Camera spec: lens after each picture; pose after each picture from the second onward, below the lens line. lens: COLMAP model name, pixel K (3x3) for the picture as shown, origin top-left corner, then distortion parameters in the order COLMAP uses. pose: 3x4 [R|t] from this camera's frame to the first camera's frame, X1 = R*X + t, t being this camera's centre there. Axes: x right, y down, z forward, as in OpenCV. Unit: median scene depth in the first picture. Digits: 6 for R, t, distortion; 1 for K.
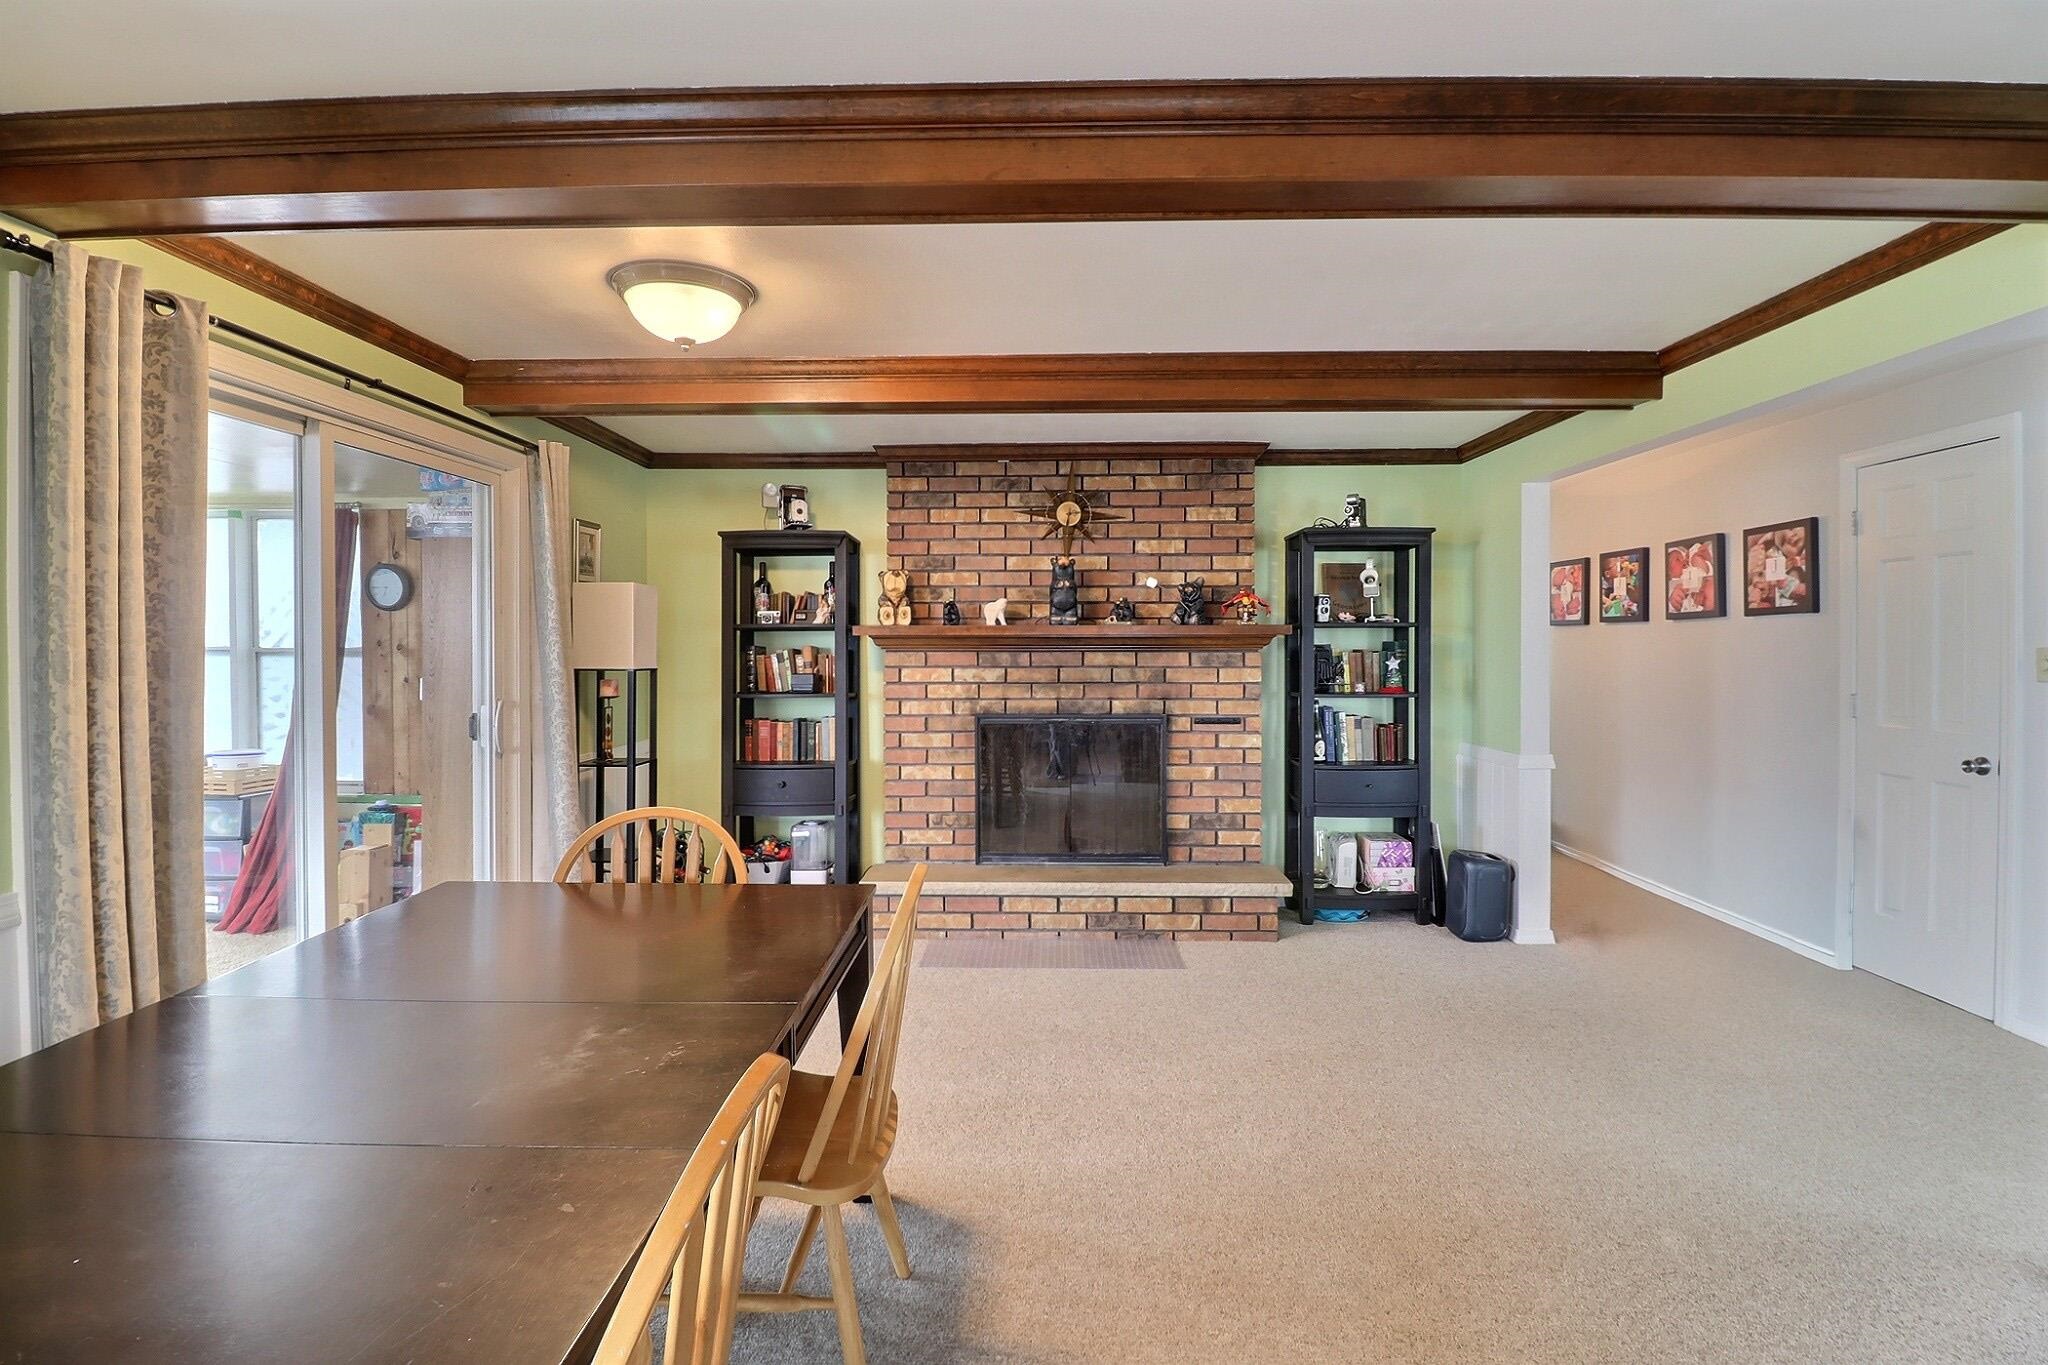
lens RADIAL K [[947.9, 0, 1034.6], [0, 947.9, 655.9], [0, 0, 1]] dist [0.003268, -0.015754]
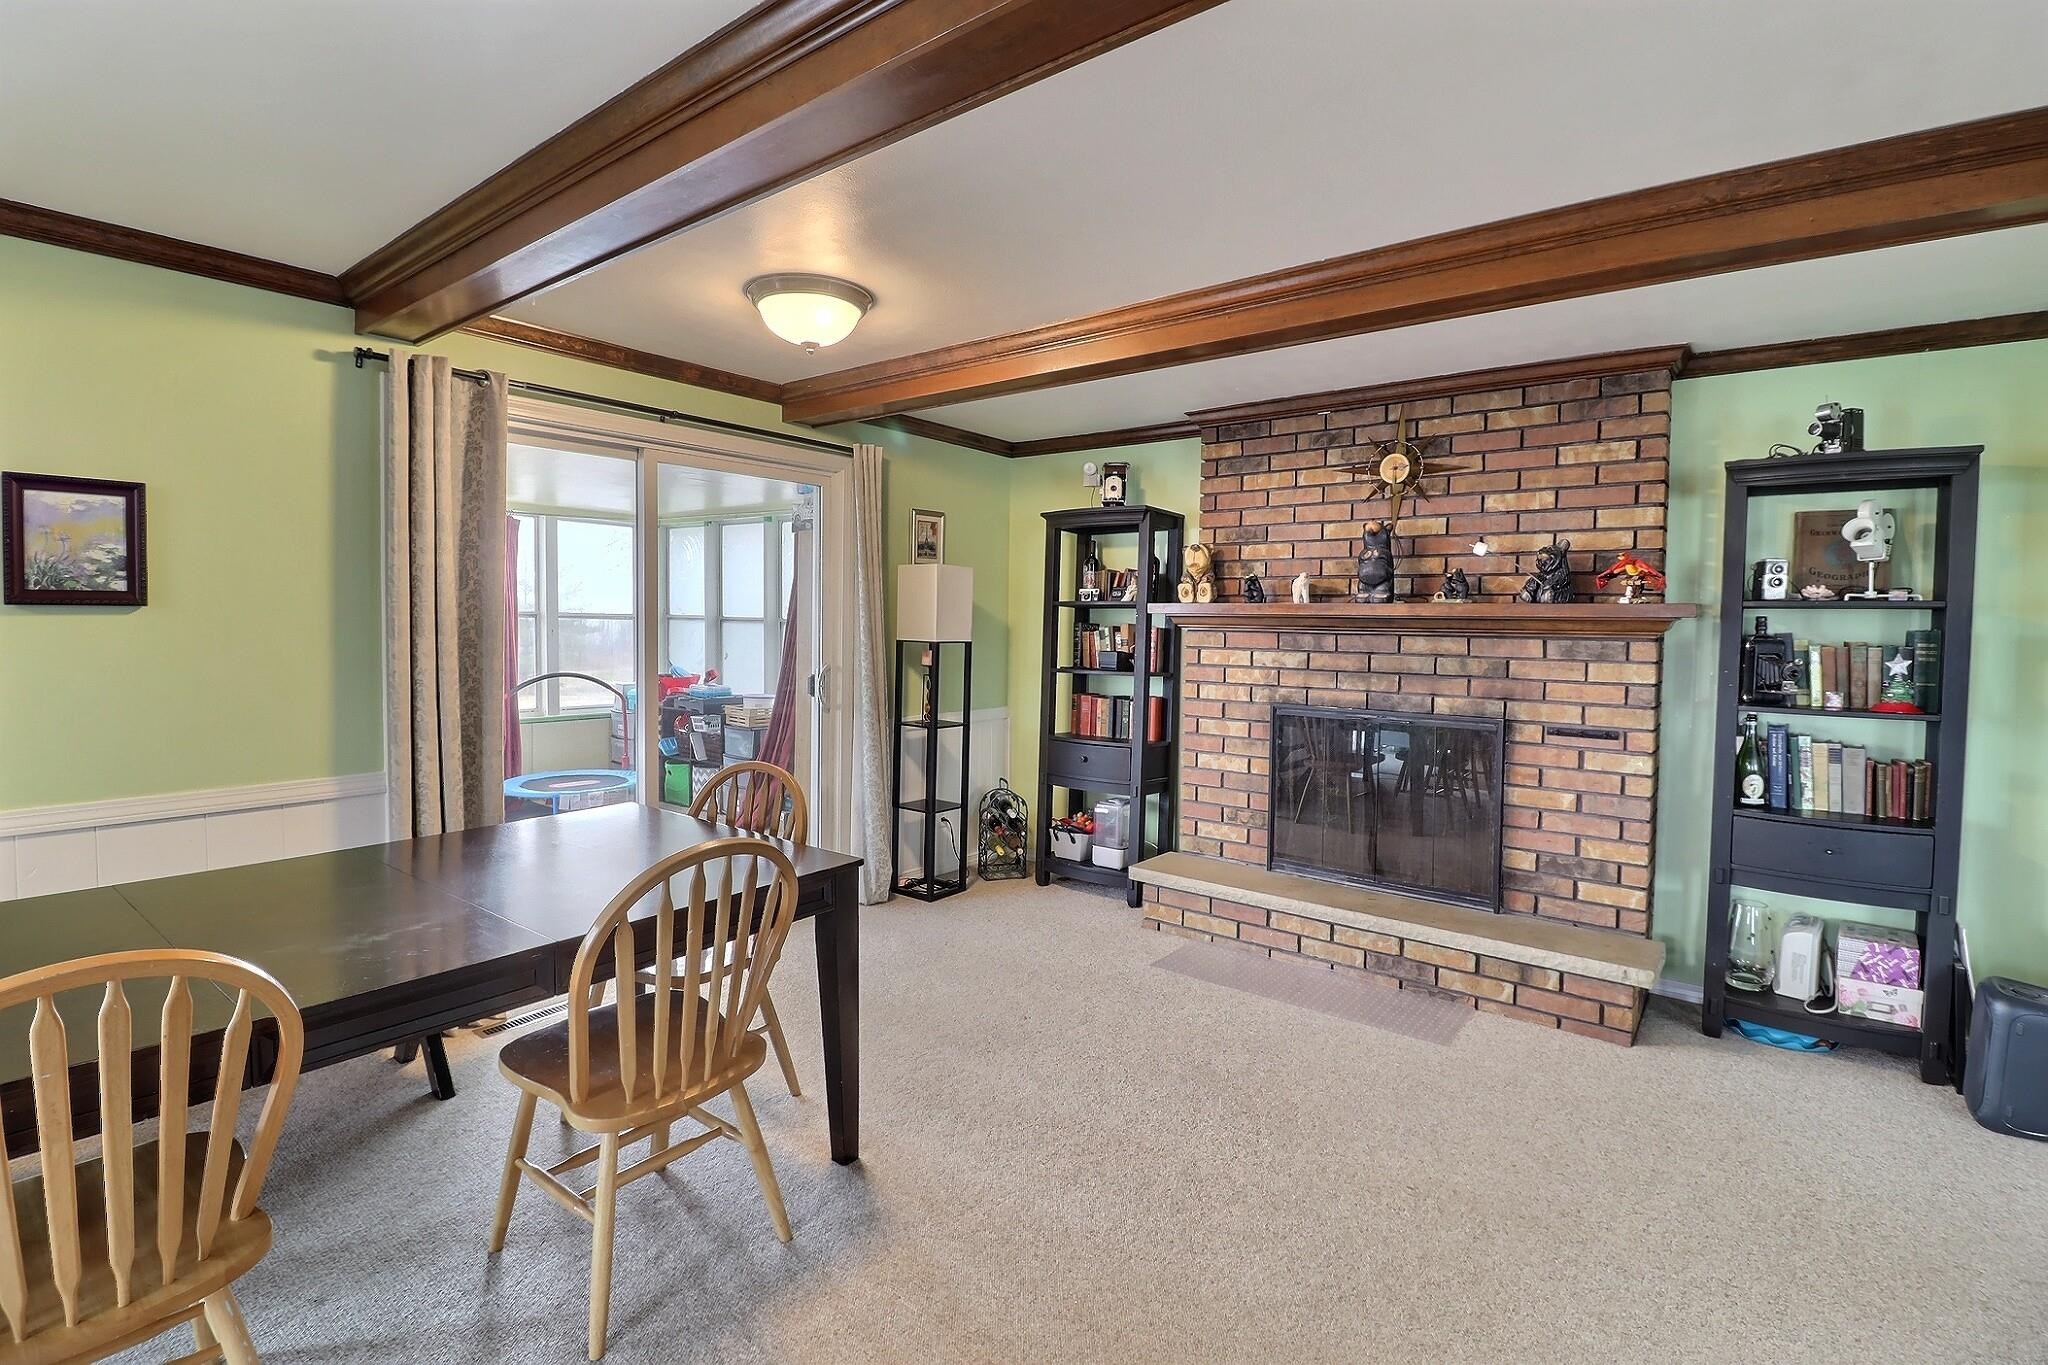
lens RADIAL K [[947.9, 0, 1034.6], [0, 947.9, 655.9], [0, 0, 1]] dist [0.003268, -0.015754]
pose [[0.801069, 0.035655, -0.597509, 0.287791], [-0.021610, 0.999296, 0.030658, -0.005251], [0.598181, -0.011647, 0.801276, 0.151022]]
